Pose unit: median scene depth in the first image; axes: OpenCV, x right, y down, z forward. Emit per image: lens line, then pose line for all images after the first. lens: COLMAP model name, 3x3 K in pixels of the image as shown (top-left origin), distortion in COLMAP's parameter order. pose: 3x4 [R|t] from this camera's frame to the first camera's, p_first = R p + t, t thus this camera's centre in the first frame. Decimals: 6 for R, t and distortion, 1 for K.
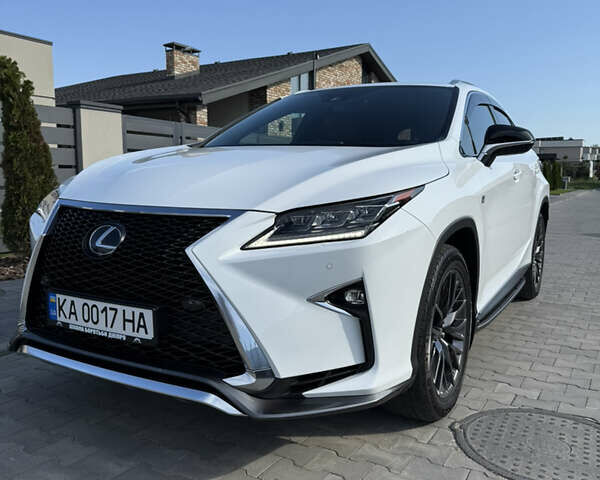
lens RADIAL K [[521.1, 0, 300.0], [0, 521.1, 240.0], [0, 0, 1]] dist [0.184427, -0.311507]
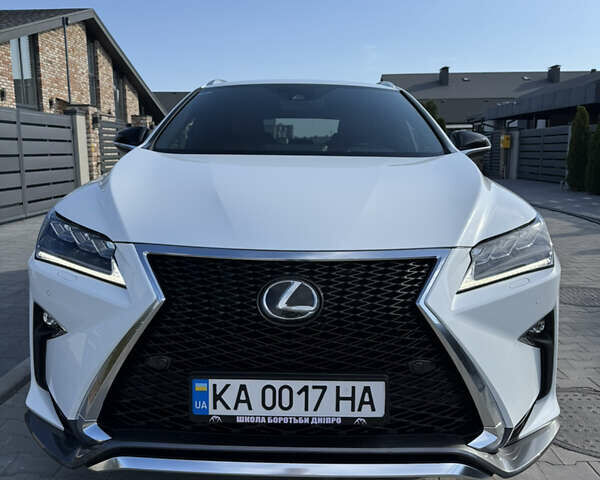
lens RADIAL K [[521.1, 0, 300.0], [0, 521.1, 240.0], [0, 0, 1]] dist [0.184427, -0.311507]
pose [[0.884358, -0.084285, 0.459137, -0.707660], [0.064626, 0.996199, 0.058397, -0.132723], [-0.462314, -0.021972, 0.886444, 0.321586]]
